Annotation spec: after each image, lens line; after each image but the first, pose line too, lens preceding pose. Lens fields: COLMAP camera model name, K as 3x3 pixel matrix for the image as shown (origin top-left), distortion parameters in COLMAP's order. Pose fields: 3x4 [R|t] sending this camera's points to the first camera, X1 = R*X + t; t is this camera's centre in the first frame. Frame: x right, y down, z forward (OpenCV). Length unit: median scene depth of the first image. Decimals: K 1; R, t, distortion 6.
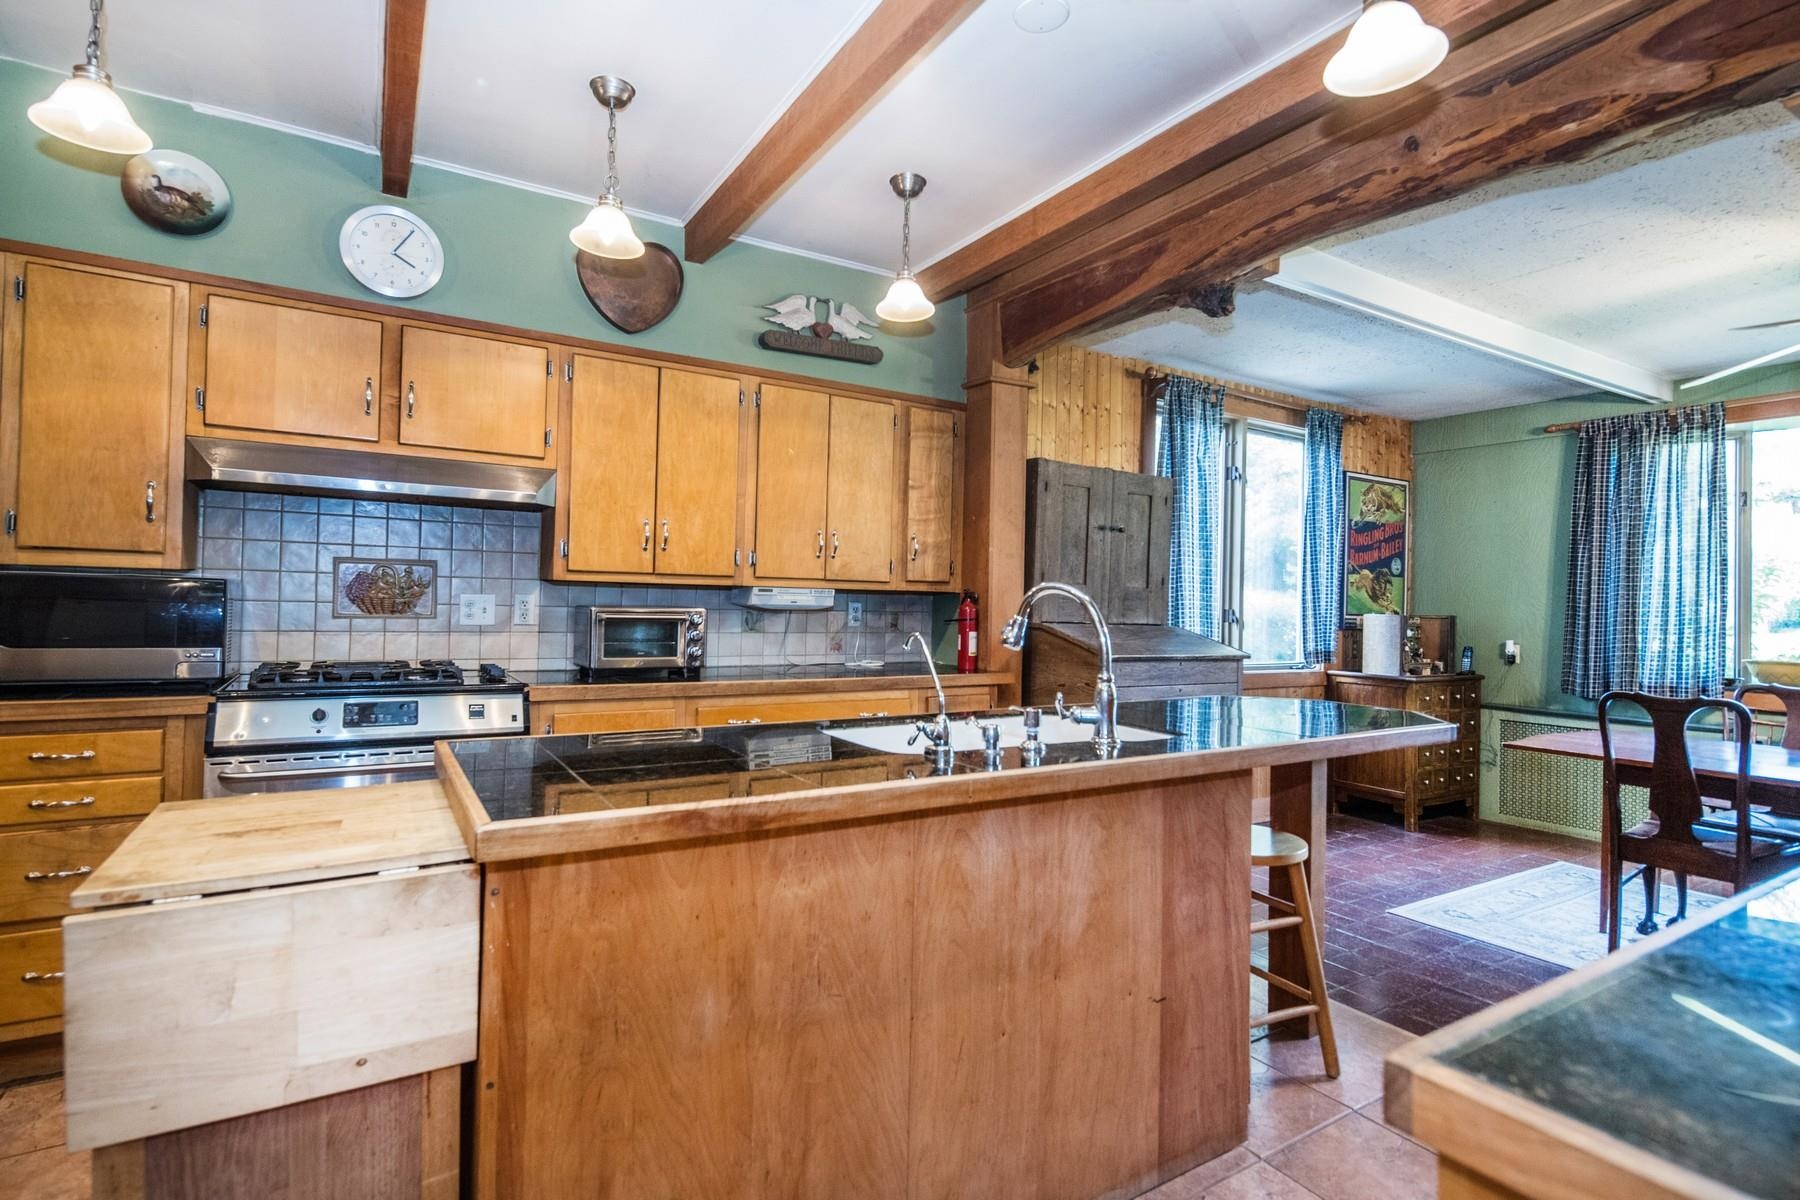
lens RADIAL K [[867.6, 0, 900.0], [0, 867.6, 600.0], [0, 0, 1]] dist [-0.000259, 0.000109]
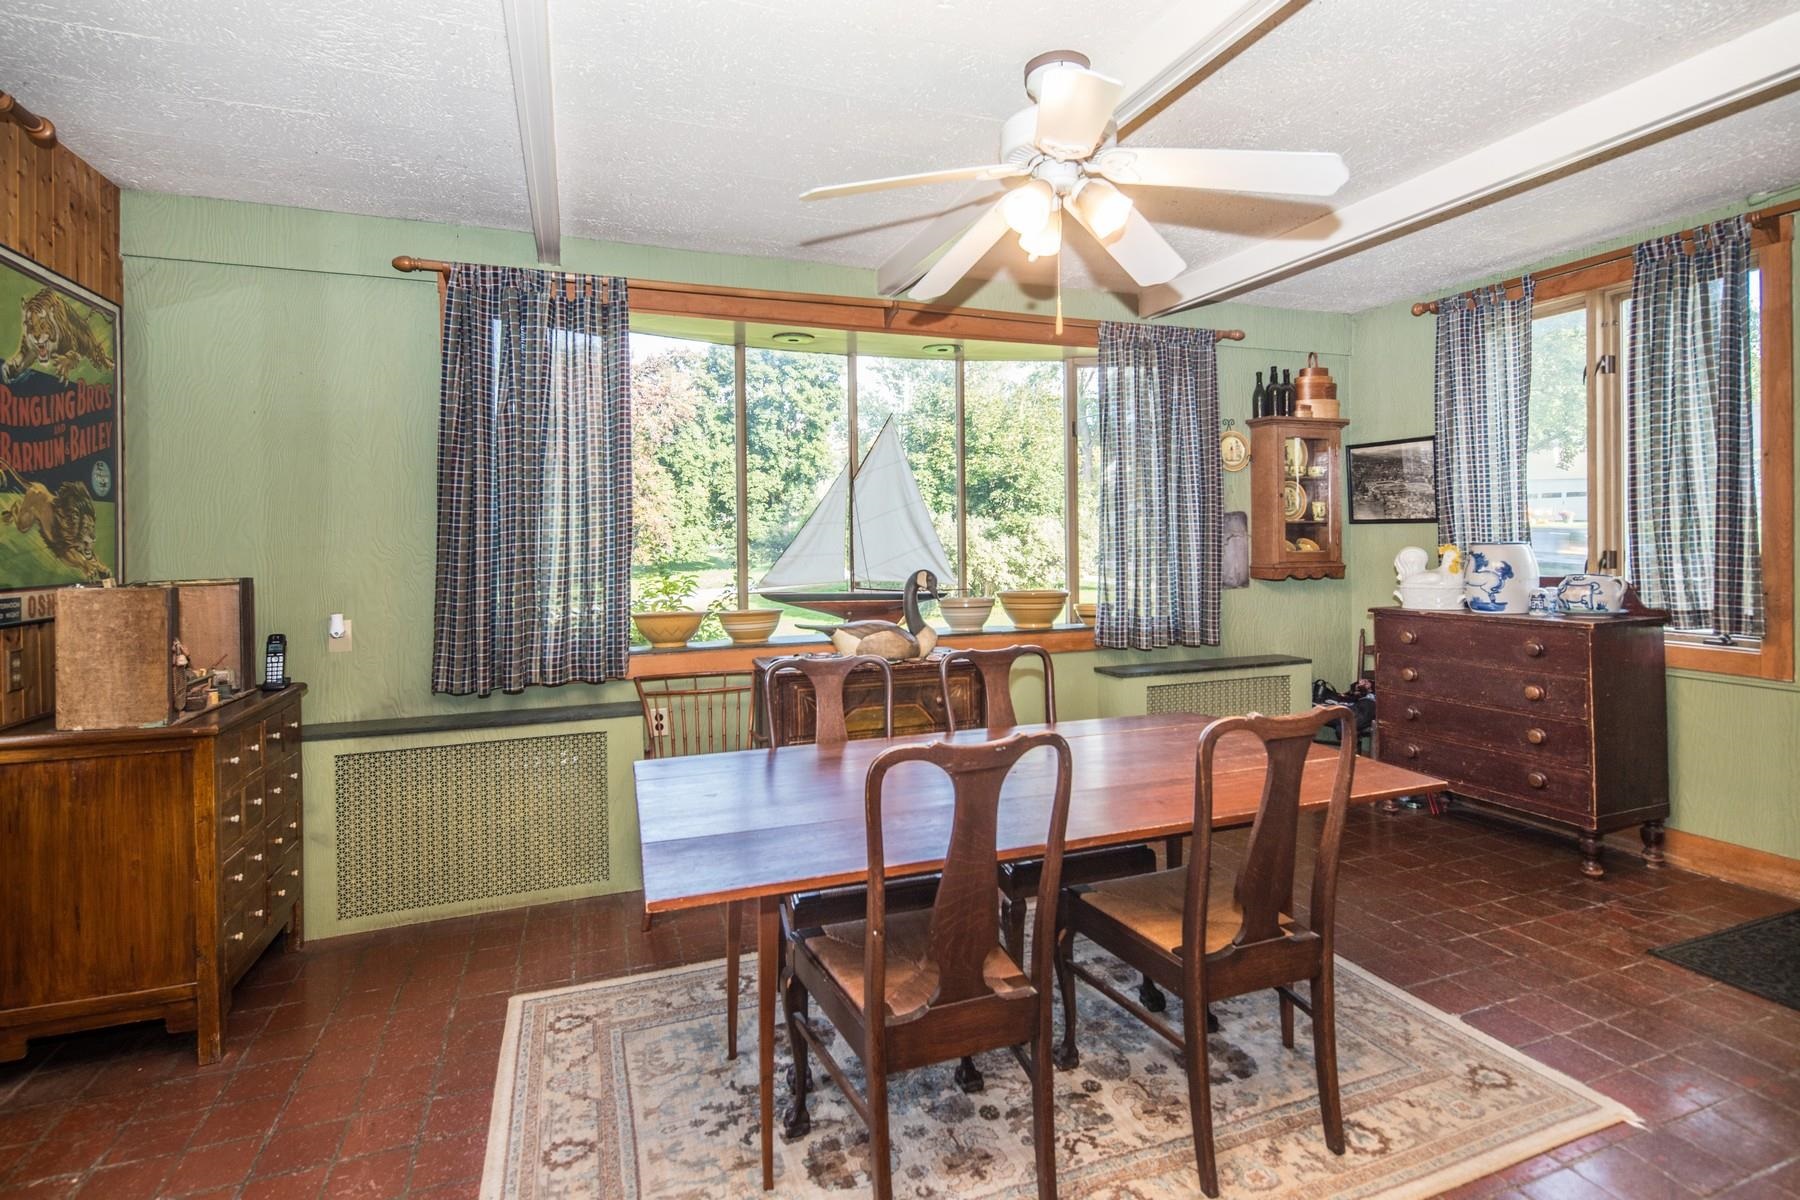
lens RADIAL K [[889.4, 0, 899.8], [0, 889.4, 532.9], [0, 0, 1]] dist [0.005304, -0.000215]
pose [[0.185351, -0.018502, 0.982498, 0.183797], [0.010212, 0.999805, 0.016901, -0.013703], [-0.982619, 0.006901, 0.185503, 0.511340]]
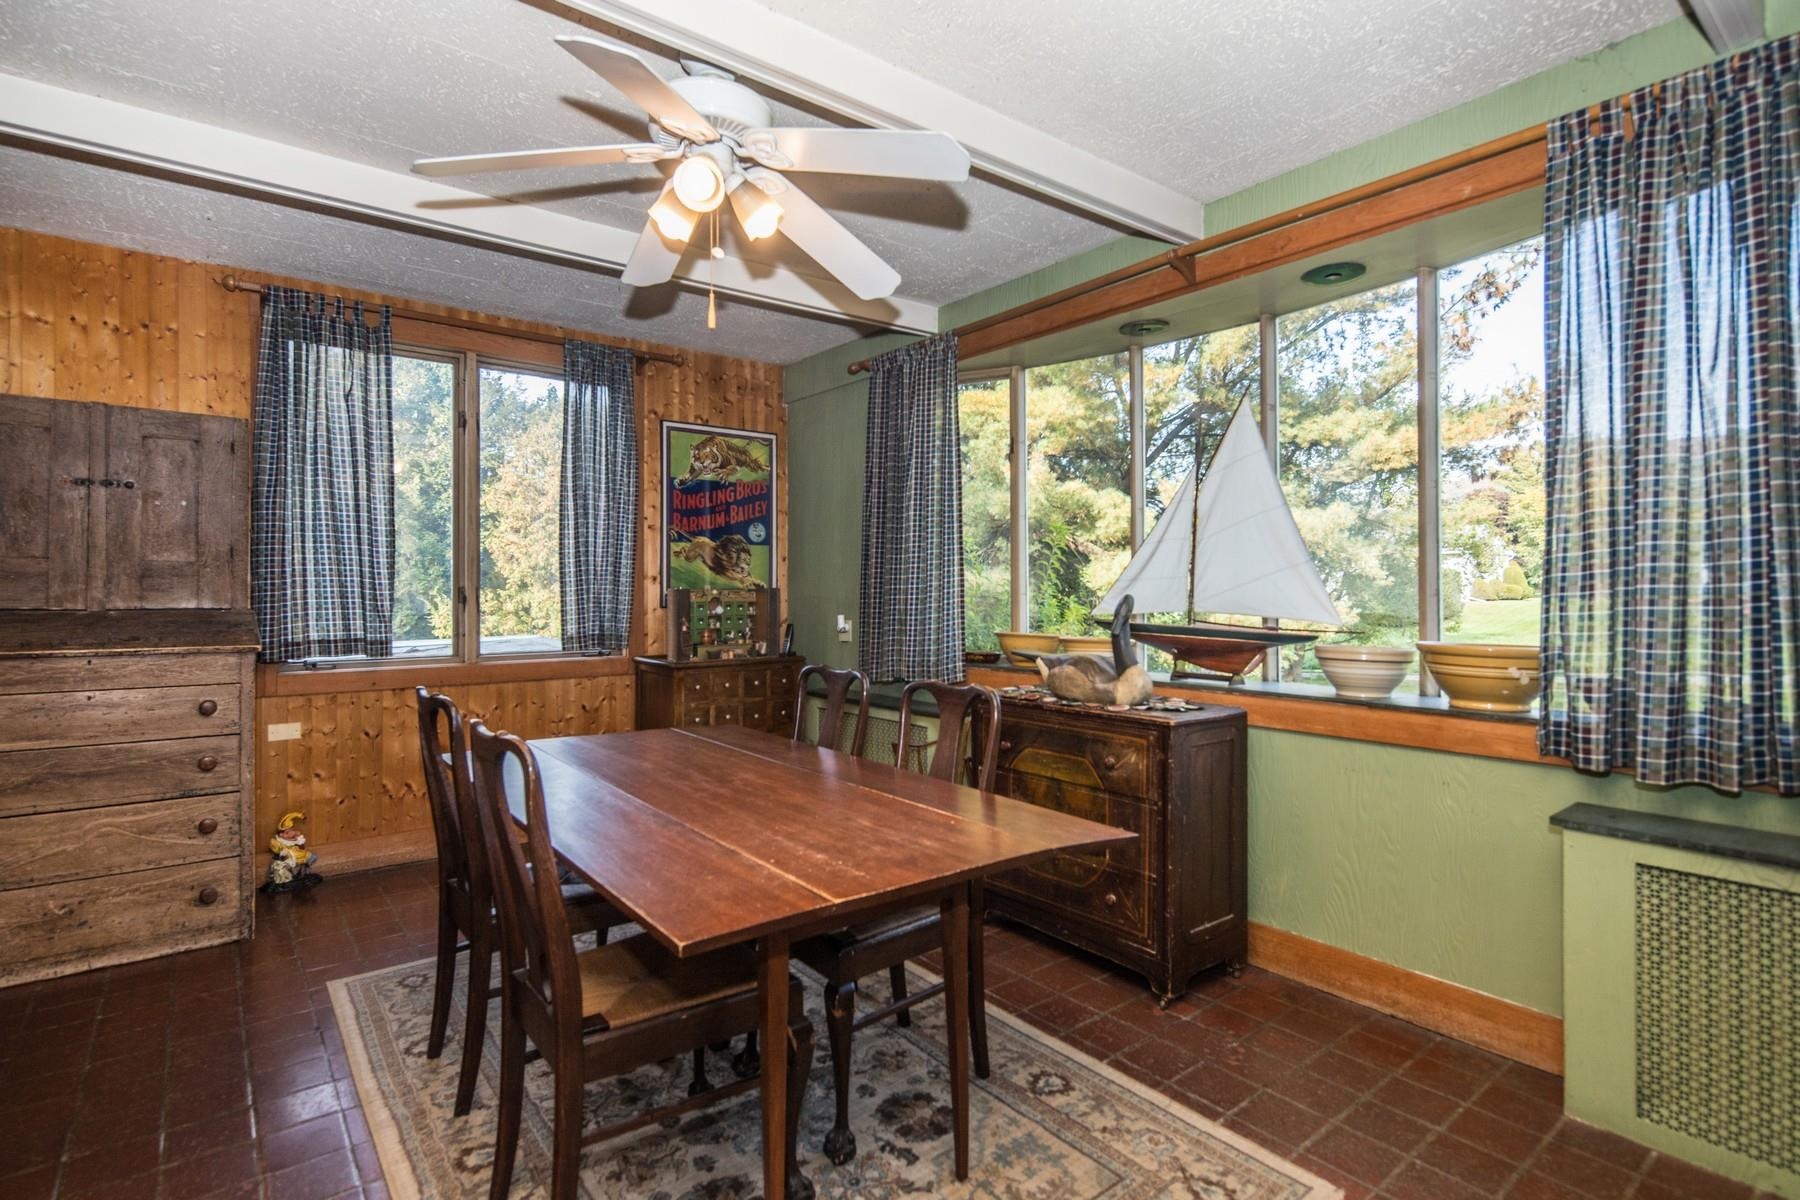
lens RADIAL K [[867.6, 0, 900.0], [0, 867.6, 600.0], [0, 0, 1]] dist [-0.000259, 0.000109]
pose [[0.992025, -0.024579, 0.123622, 0.643760], [0.022240, 0.999547, 0.020261, 0.014853], [-0.124064, -0.017350, 0.992123, 0.131007]]
